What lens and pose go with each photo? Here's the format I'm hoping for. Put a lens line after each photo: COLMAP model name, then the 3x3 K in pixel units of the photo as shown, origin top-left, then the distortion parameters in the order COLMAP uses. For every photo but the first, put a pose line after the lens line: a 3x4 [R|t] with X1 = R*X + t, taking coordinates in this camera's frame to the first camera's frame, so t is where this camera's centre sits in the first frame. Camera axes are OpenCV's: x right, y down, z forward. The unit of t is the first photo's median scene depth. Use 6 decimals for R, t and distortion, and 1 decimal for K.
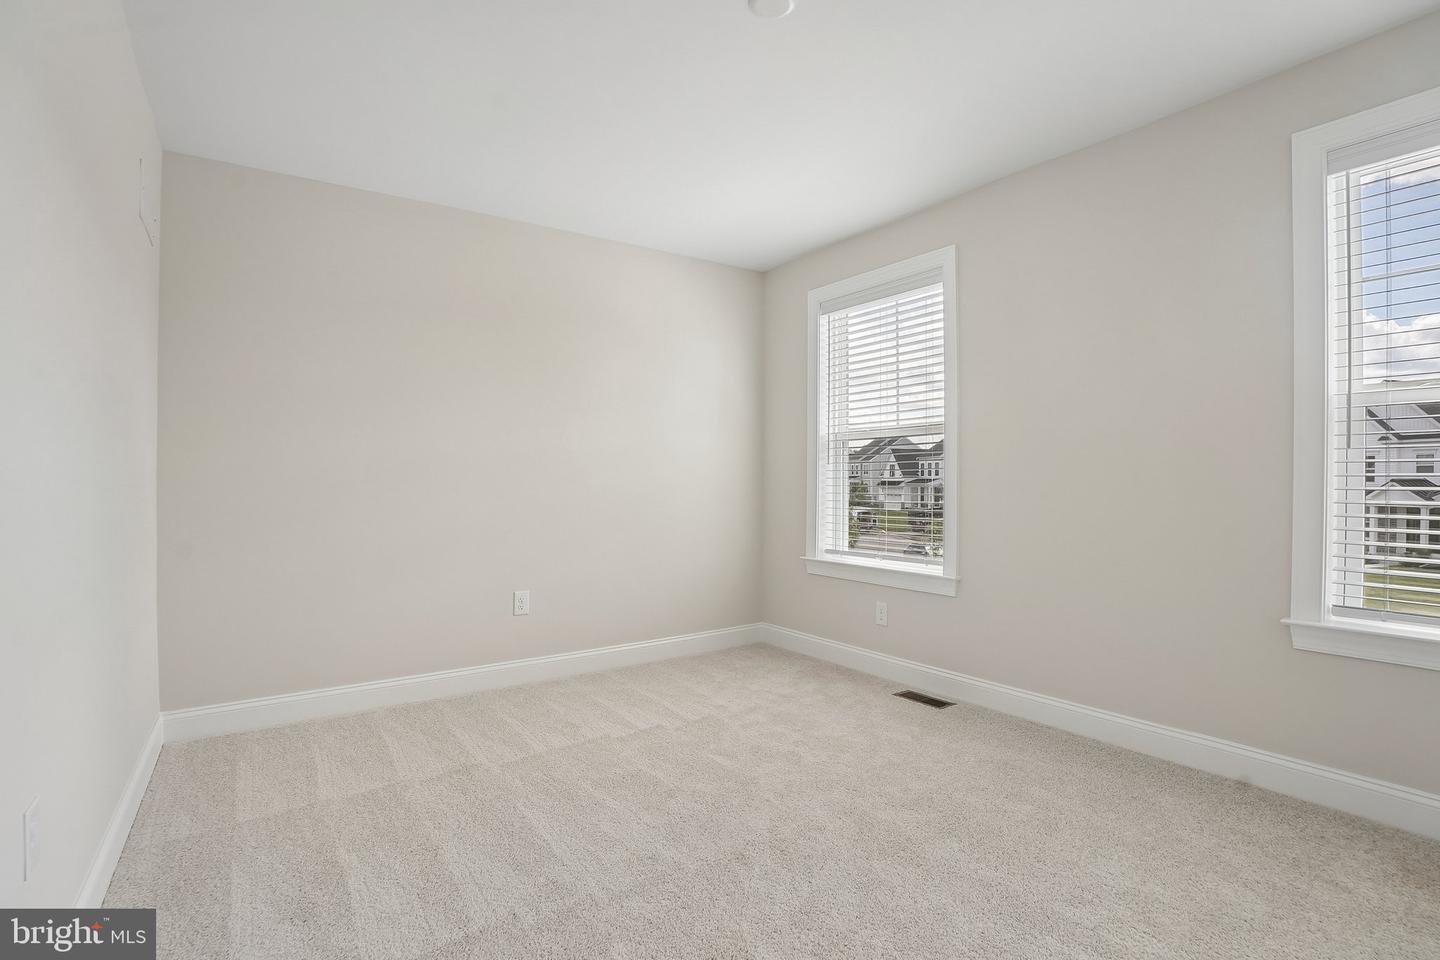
lens RADIAL K [[680.3, 0, 720.9], [0, 680.3, 474.8], [0, 0, 1]] dist [-0.049164, 0.006889]
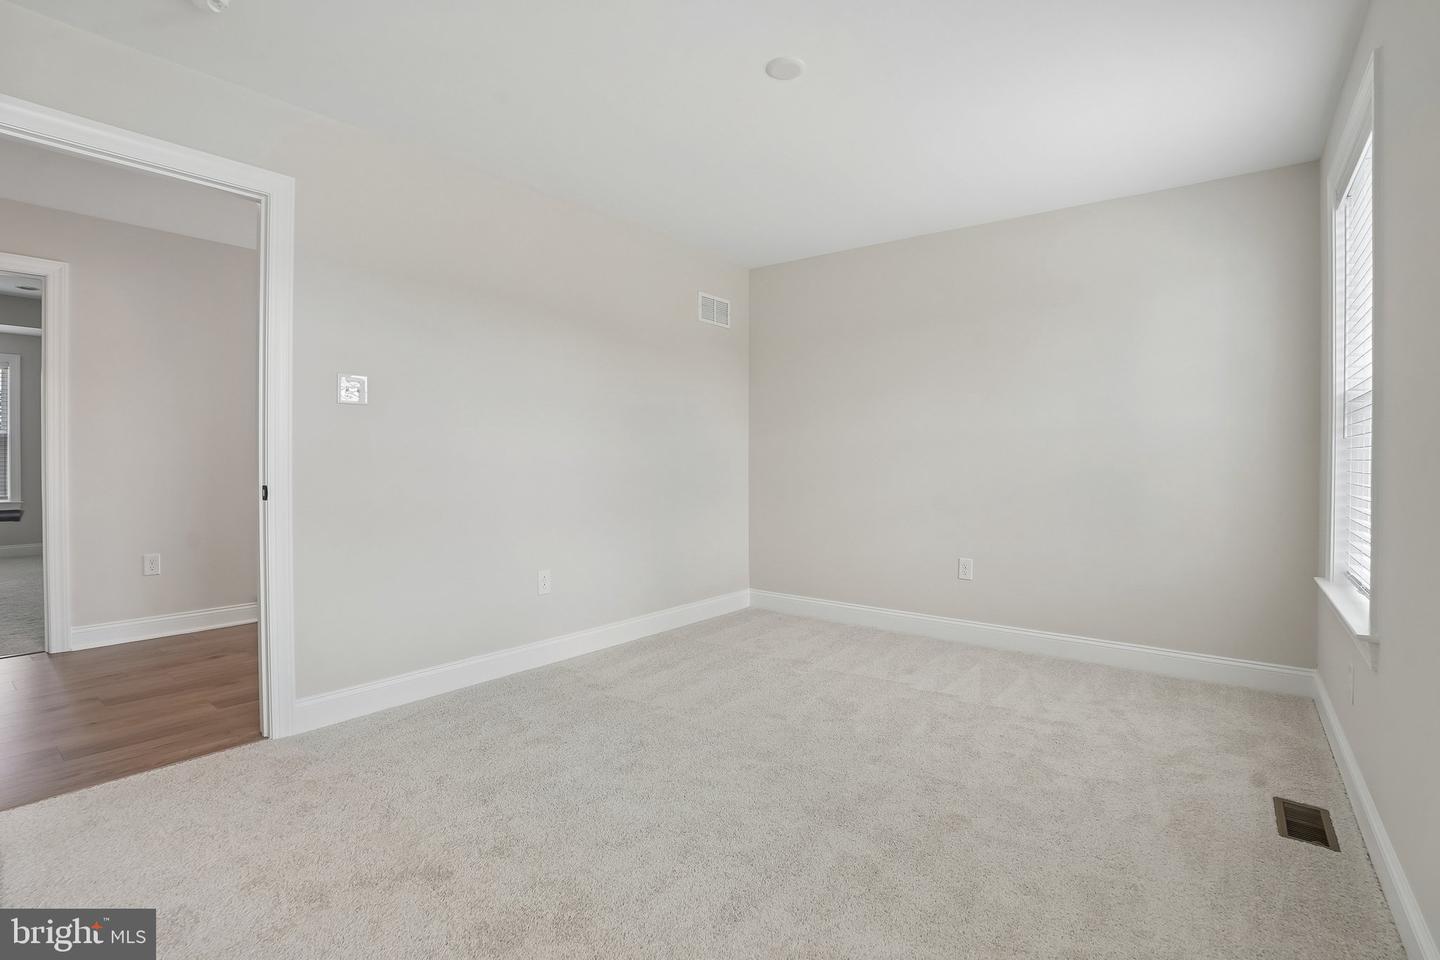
lens RADIAL K [[680.3, 0, 719.8], [0, 680.3, 466.7], [0, 0, 1]] dist [-0.049164, 0.006889]
pose [[0.272313, 0.014381, -0.962101, 0.745119], [0.004056, 0.999862, 0.016094, 0.001062], [0.962200, -0.008285, 0.272217, 0.346550]]
